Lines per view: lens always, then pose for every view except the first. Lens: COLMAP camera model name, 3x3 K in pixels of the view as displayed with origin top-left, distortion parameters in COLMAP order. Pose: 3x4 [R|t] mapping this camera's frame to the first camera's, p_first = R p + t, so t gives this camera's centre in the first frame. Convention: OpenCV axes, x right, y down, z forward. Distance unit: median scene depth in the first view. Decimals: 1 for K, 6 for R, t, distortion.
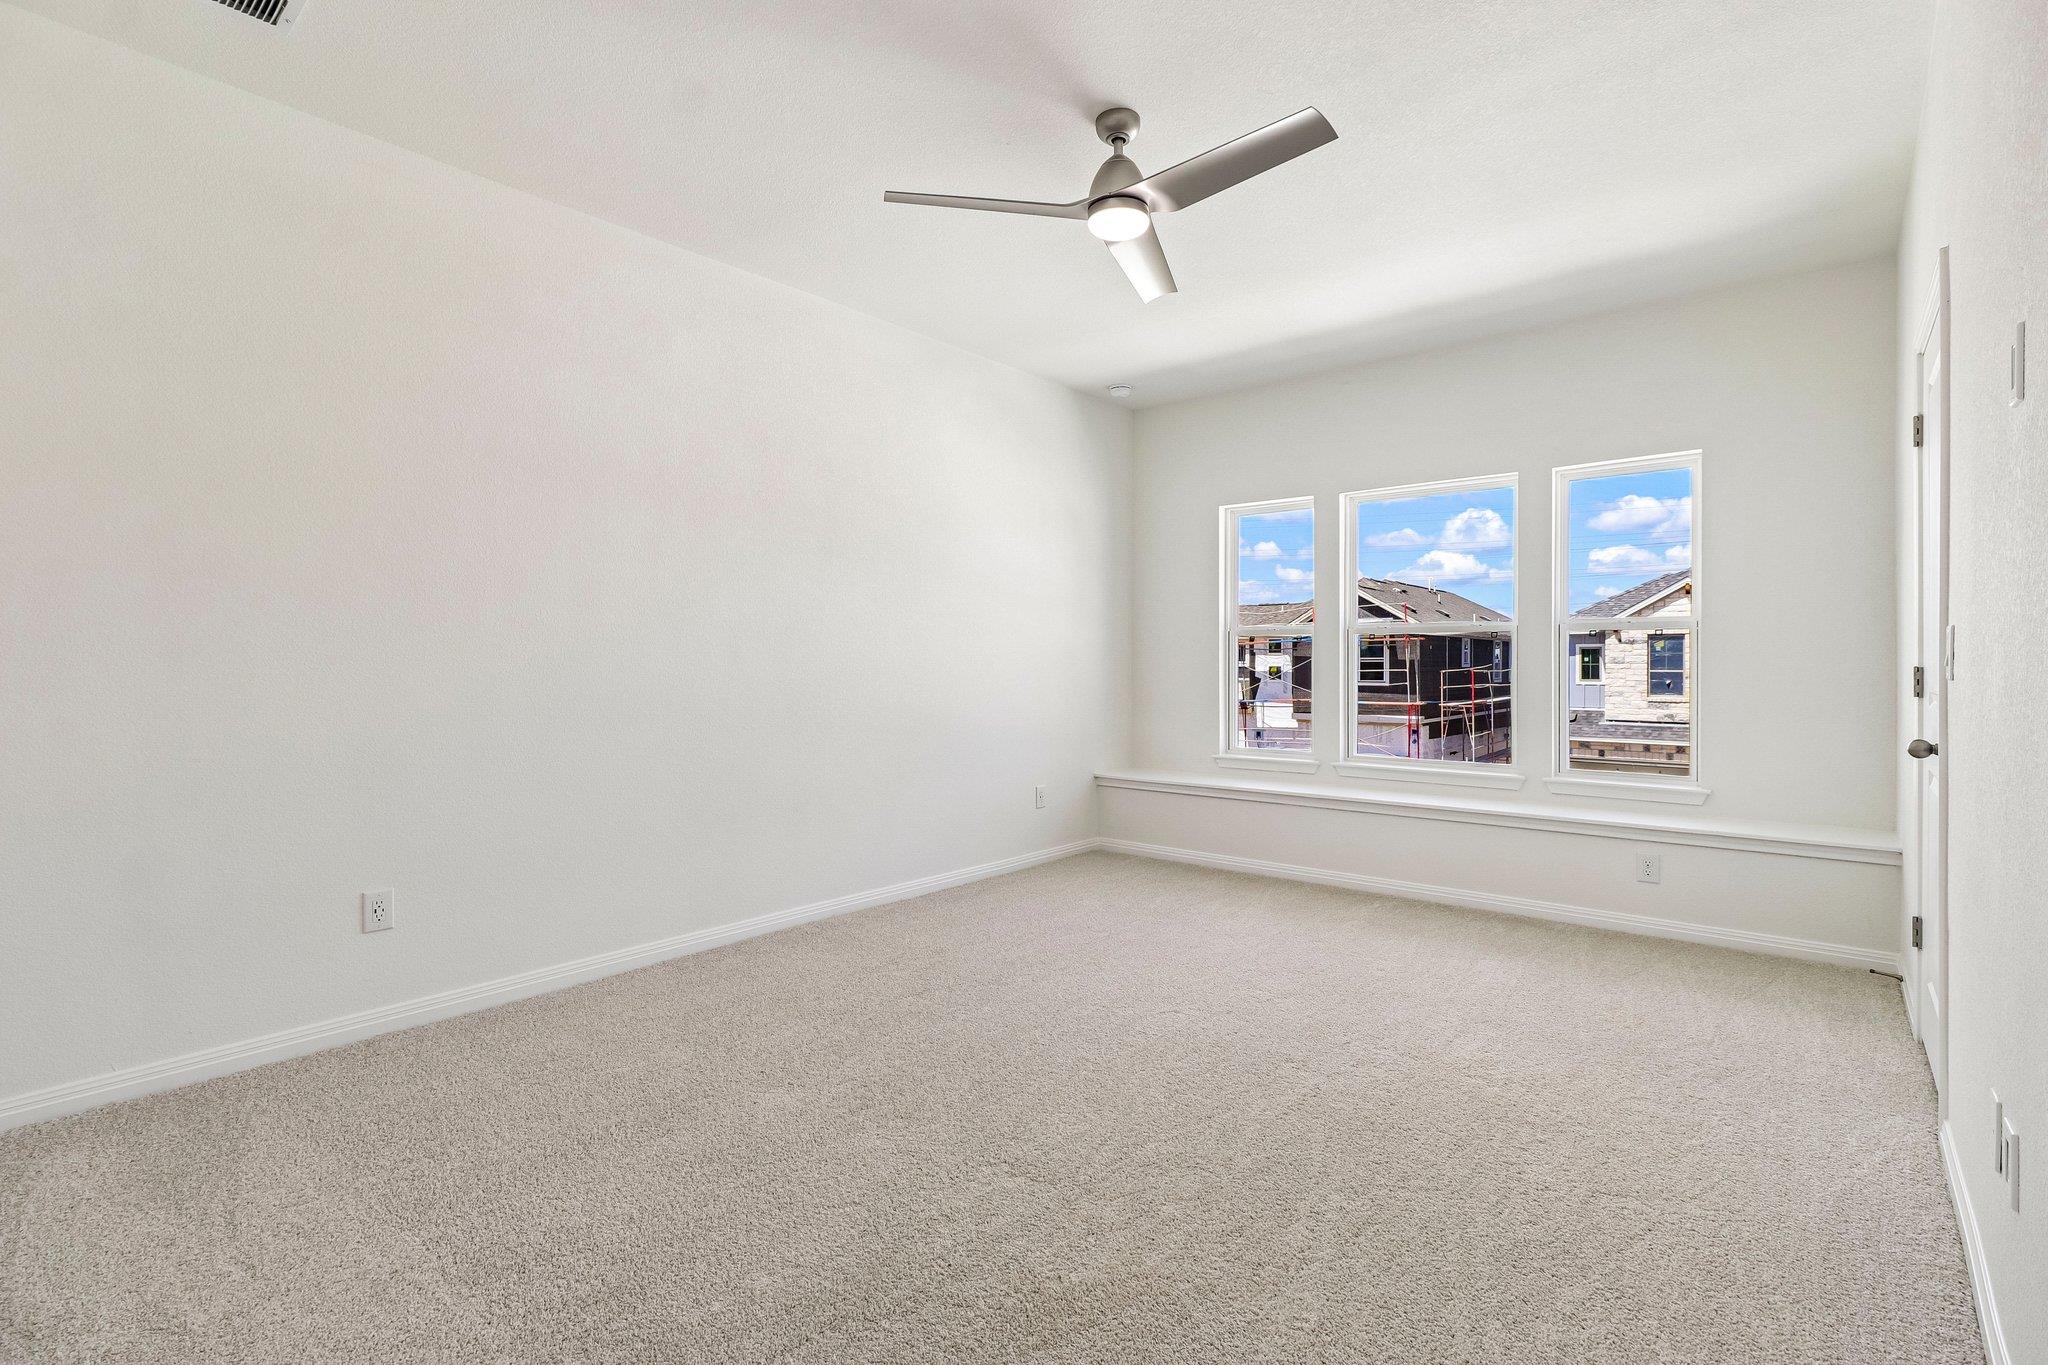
lens RADIAL K [[943.5, 0, 1011.5], [0, 943.5, 664.5], [0, 0, 1]] dist [0.004516, 0.002555]
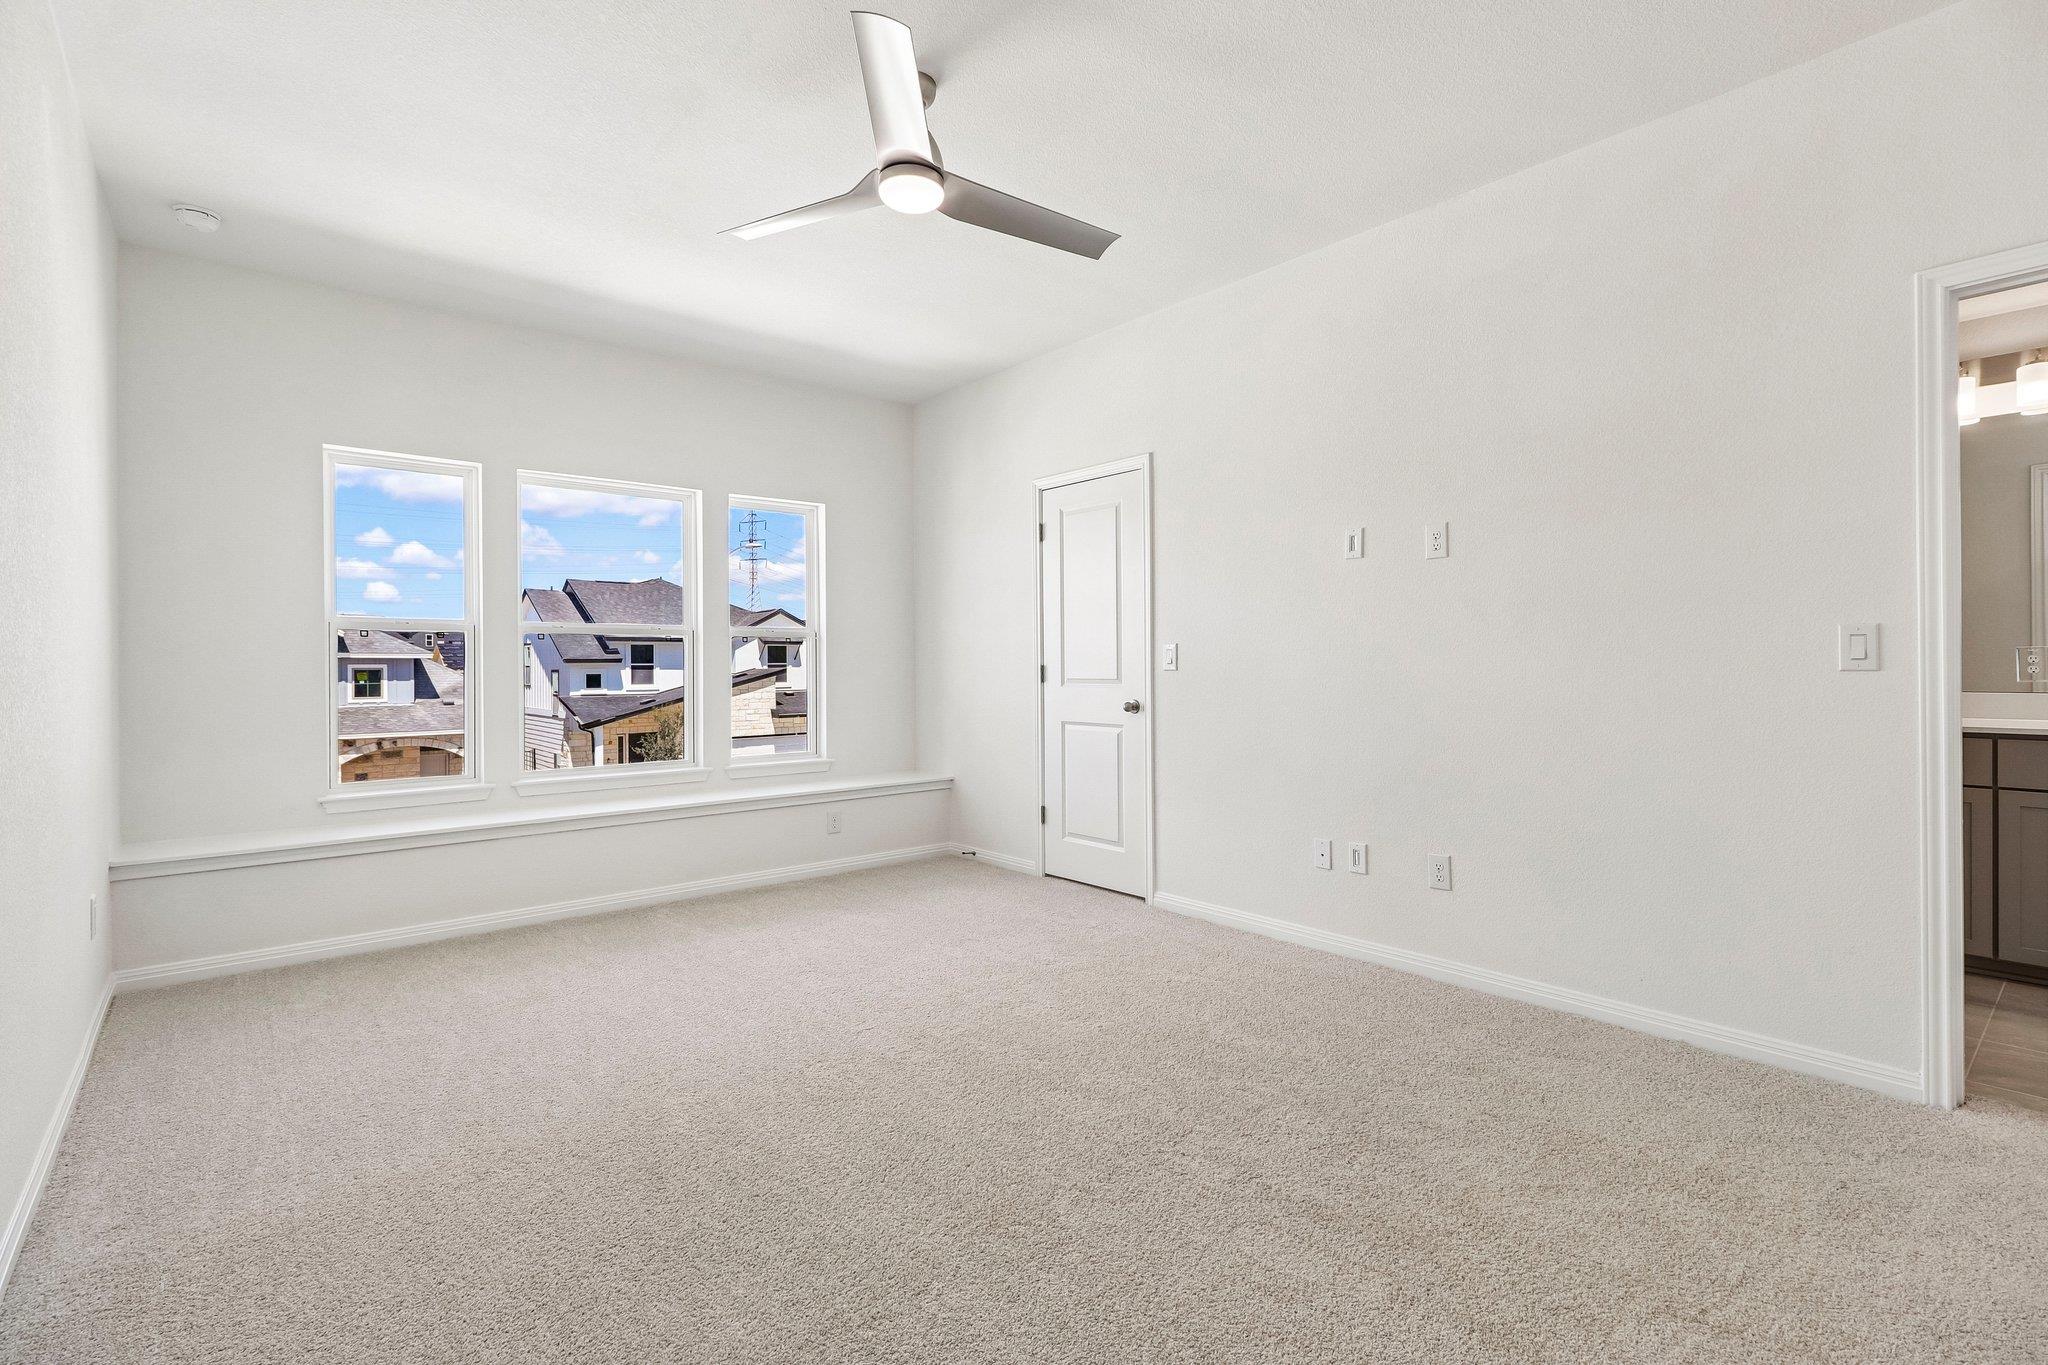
lens RADIAL K [[943.5, 0, 1026.1], [0, 943.5, 674.2], [0, 0, 1]] dist [0.004516, 0.002555]
pose [[0.162283, -0.009386, 0.986700, -0.514814], [0.007359, 0.999938, 0.008302, 0.002230], [-0.986717, 0.005914, 0.162342, 0.480383]]
